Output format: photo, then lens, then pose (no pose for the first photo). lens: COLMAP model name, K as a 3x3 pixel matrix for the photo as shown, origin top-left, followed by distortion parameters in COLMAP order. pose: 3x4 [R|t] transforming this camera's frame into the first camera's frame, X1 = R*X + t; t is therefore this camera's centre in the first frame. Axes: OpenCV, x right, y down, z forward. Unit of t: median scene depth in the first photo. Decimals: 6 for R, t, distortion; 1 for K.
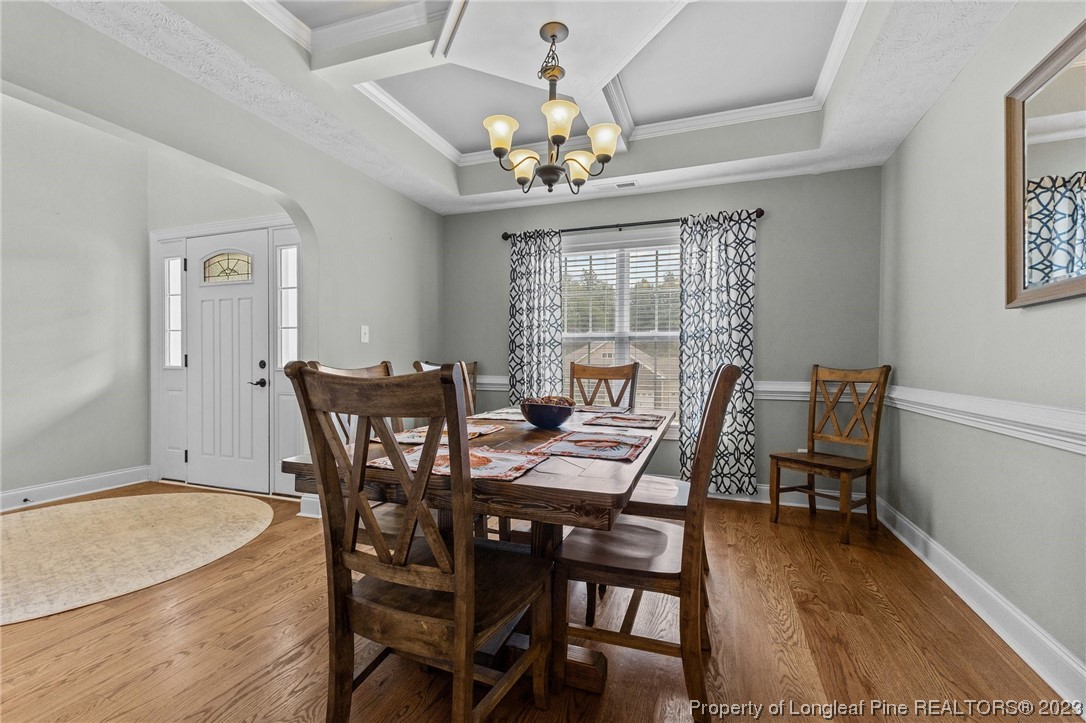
lens RADIAL K [[473.7, 0, 541.7], [0, 473.7, 361.8], [0, 0, 1]] dist [0.012457, -0.002741]
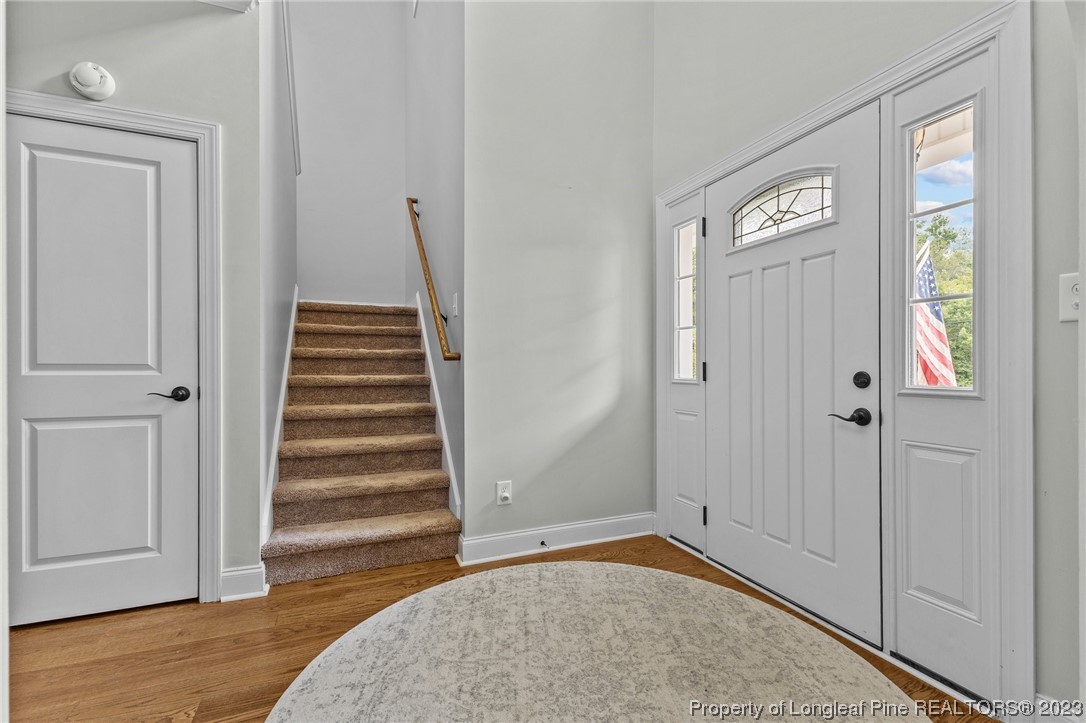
lens RADIAL K [[473.7, 0, 542.6], [0, 473.7, 366.3], [0, 0, 1]] dist [0.012457, -0.002741]
pose [[0.680757, -0.005038, -0.732492, -0.421803], [0.000246, 0.999978, -0.006650, -0.005661], [0.732509, 0.004347, 0.680743, 0.390564]]
